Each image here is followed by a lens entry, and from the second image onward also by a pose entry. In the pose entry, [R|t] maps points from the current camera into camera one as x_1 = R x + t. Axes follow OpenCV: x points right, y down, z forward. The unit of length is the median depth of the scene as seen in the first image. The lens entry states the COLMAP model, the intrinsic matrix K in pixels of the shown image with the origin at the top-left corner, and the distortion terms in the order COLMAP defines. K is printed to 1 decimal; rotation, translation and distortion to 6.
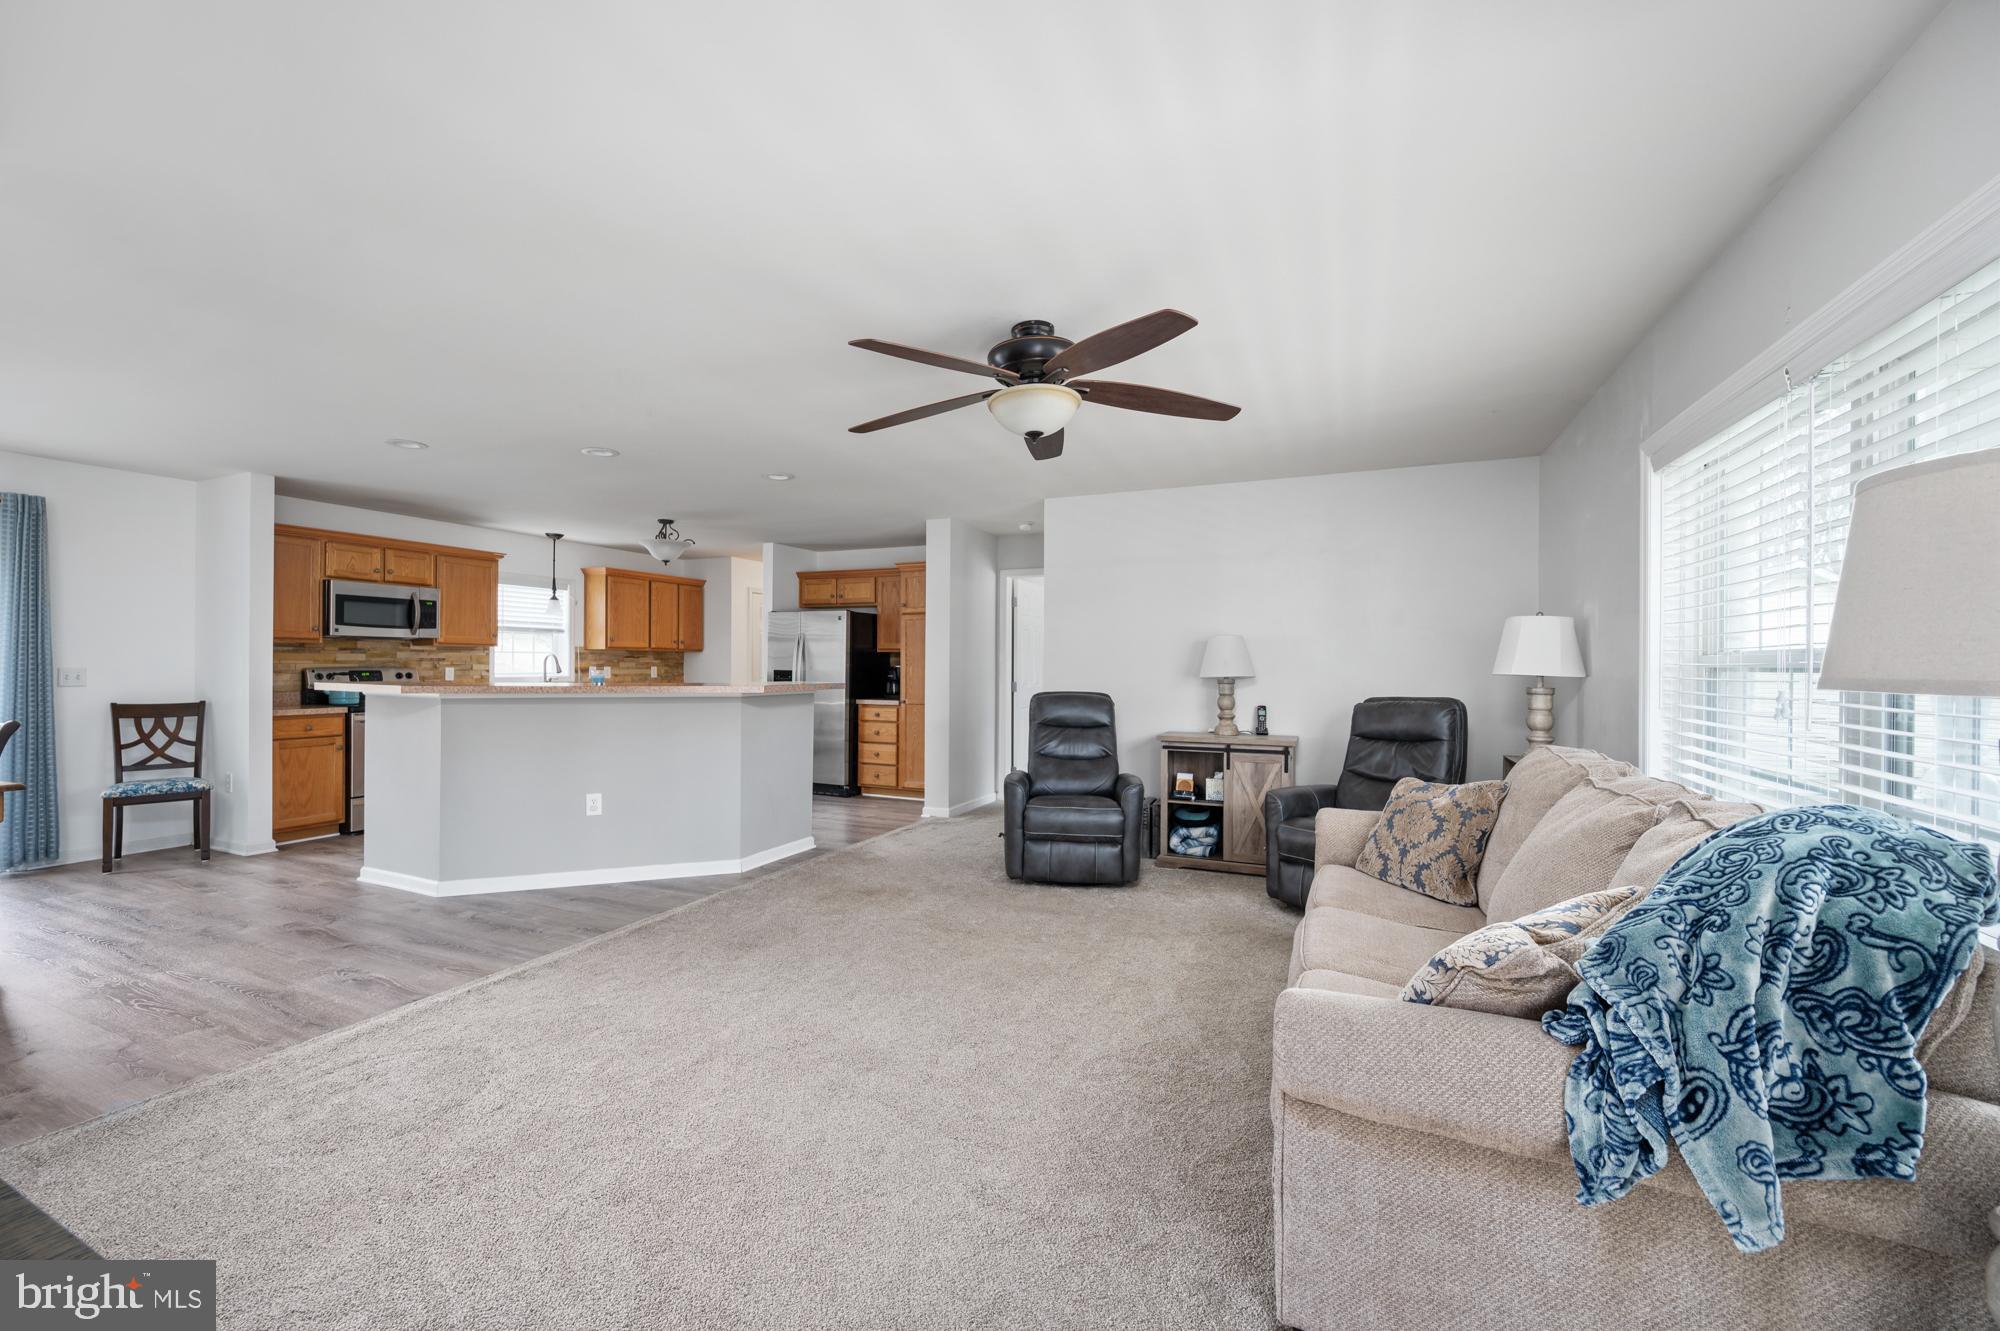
lens RADIAL K [[781.6, 0, 987.5], [0, 781.6, 664.2], [0, 0, 1]] dist [-0.000633, -0.000021]
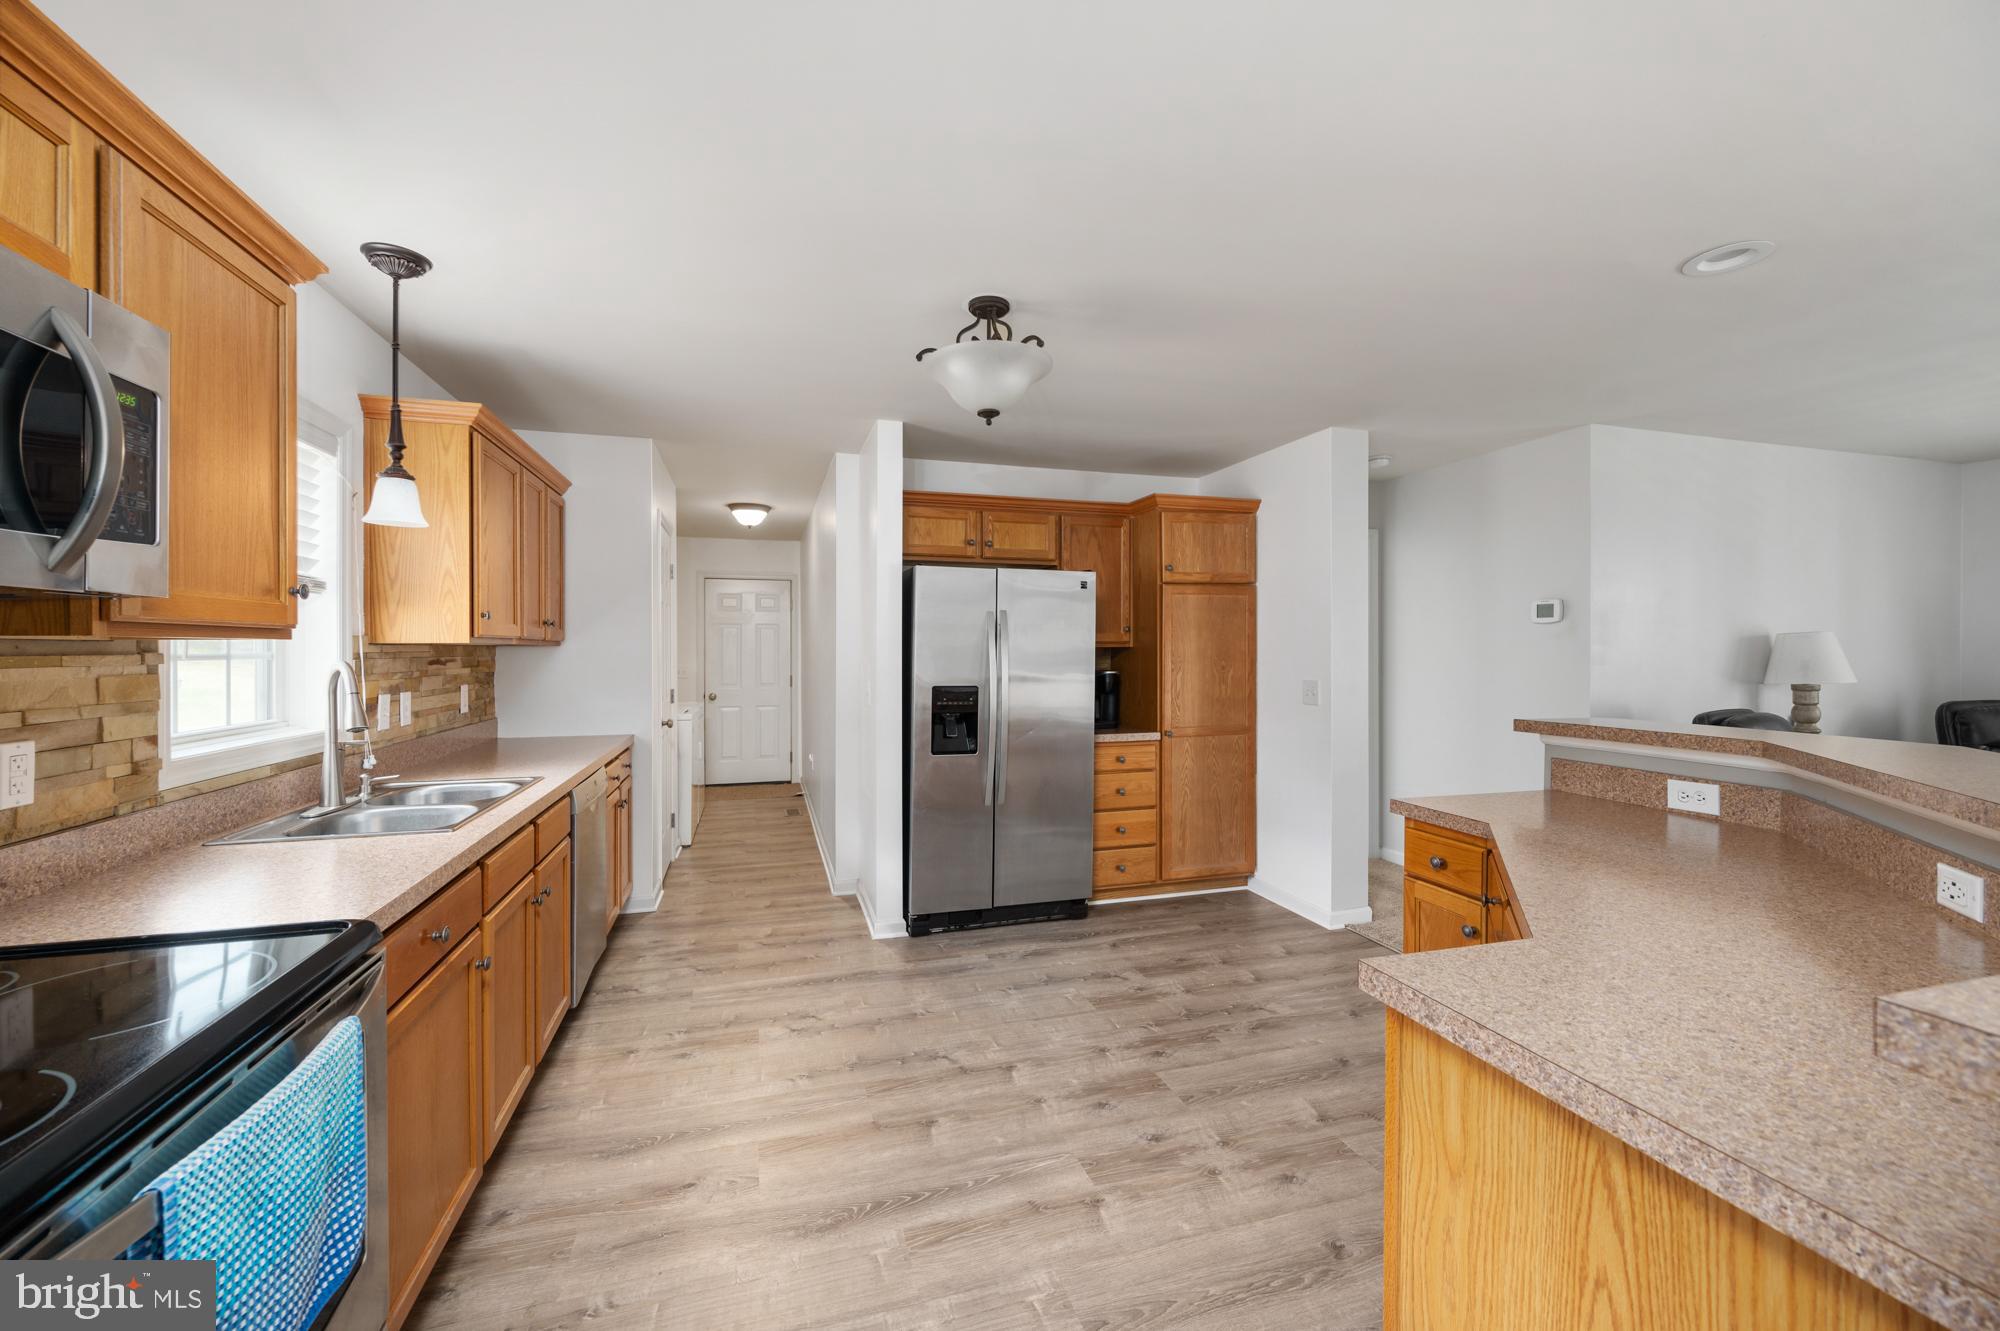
lens RADIAL K [[792.8, 0, 998.9], [0, 792.8, 650.7], [0, 0, 1]] dist [-0.001907, -0.000123]
pose [[0.753046, -0.008812, 0.657909, -0.708477], [0.006781, 0.999961, 0.005631, -0.021140], [-0.657933, 0.000221, 0.753077, 0.761424]]
